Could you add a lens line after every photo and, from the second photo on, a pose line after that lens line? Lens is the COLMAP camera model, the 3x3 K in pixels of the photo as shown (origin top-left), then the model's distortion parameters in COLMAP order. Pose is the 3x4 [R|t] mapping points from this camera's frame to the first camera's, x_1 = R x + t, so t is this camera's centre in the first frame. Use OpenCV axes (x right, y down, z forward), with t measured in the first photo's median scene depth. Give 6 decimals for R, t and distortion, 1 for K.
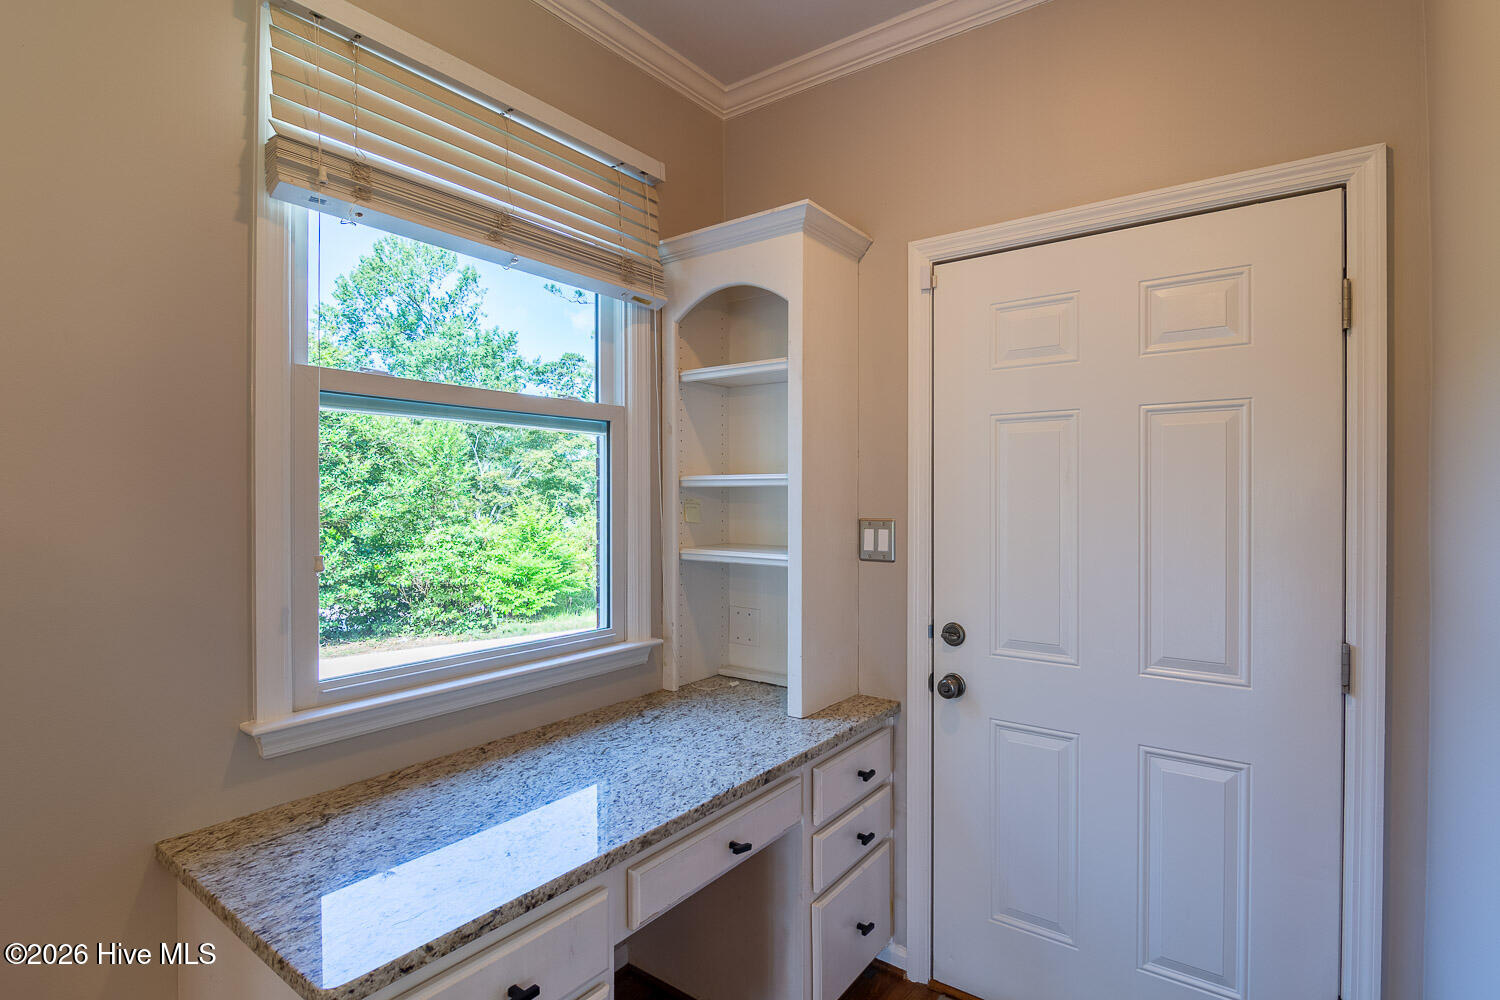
lens RADIAL K [[735.4, 0, 750.0], [0, 735.4, 500.0], [0, 0, 1]] dist [-0.000061, -0.000288]
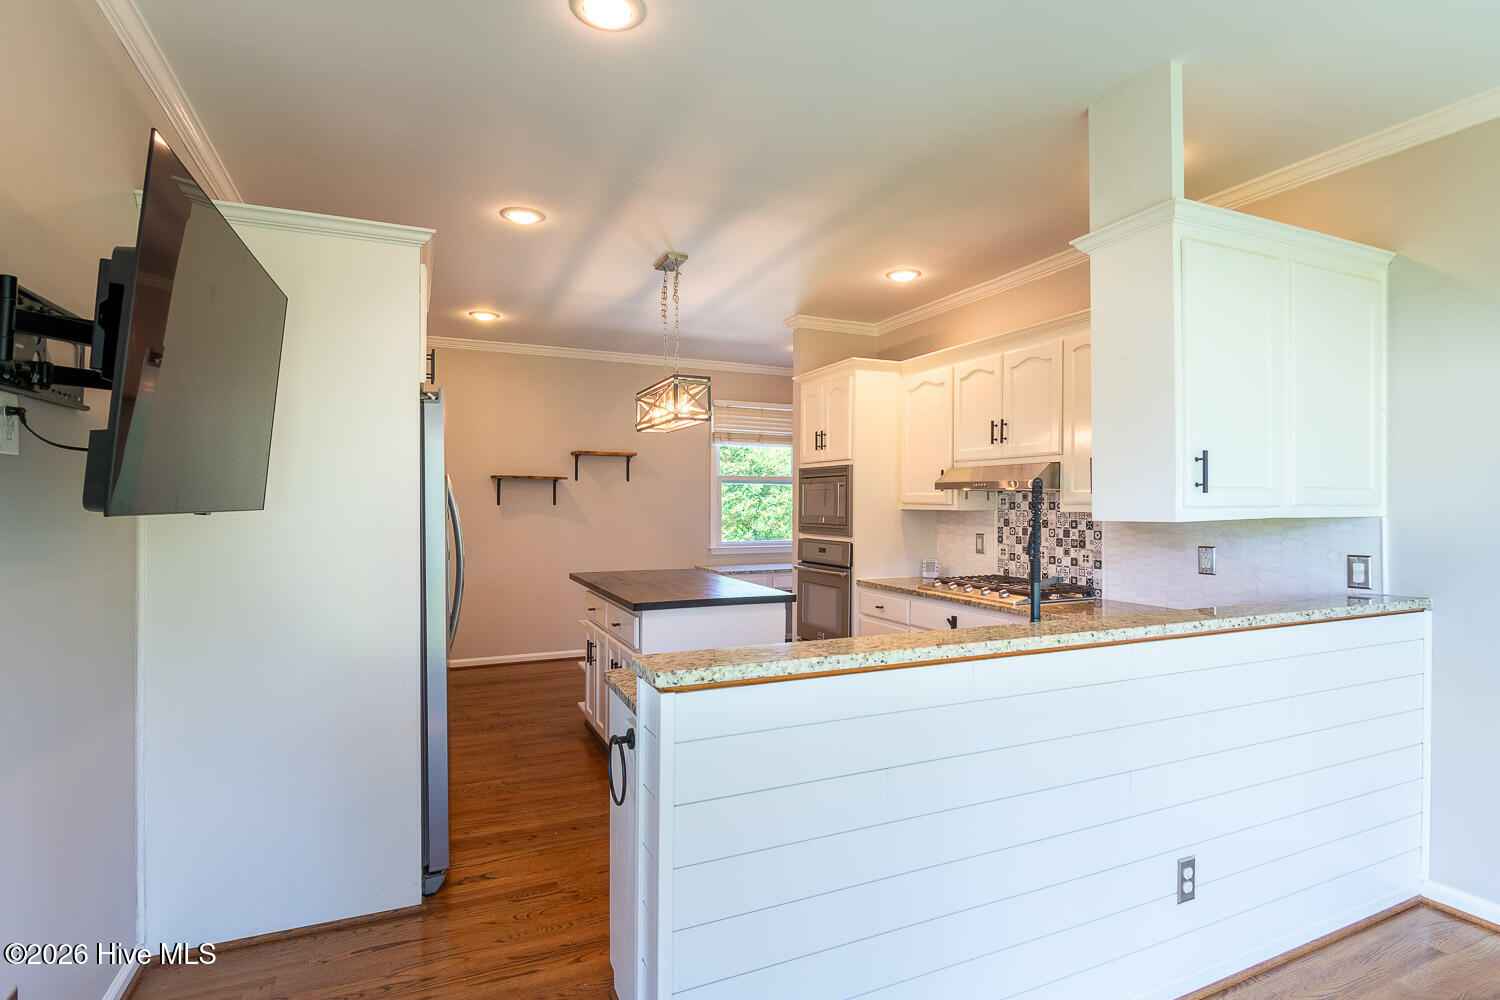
lens RADIAL K [[735.4, 0, 750.0], [0, 735.4, 500.0], [0, 0, 1]] dist [-0.000061, -0.000288]
pose [[0.868671, -0.002496, -0.495384, 0.239718], [-0.003081, 0.999941, -0.010442, 0.002943], [0.495380, 0.010597, 0.868611, -0.377992]]
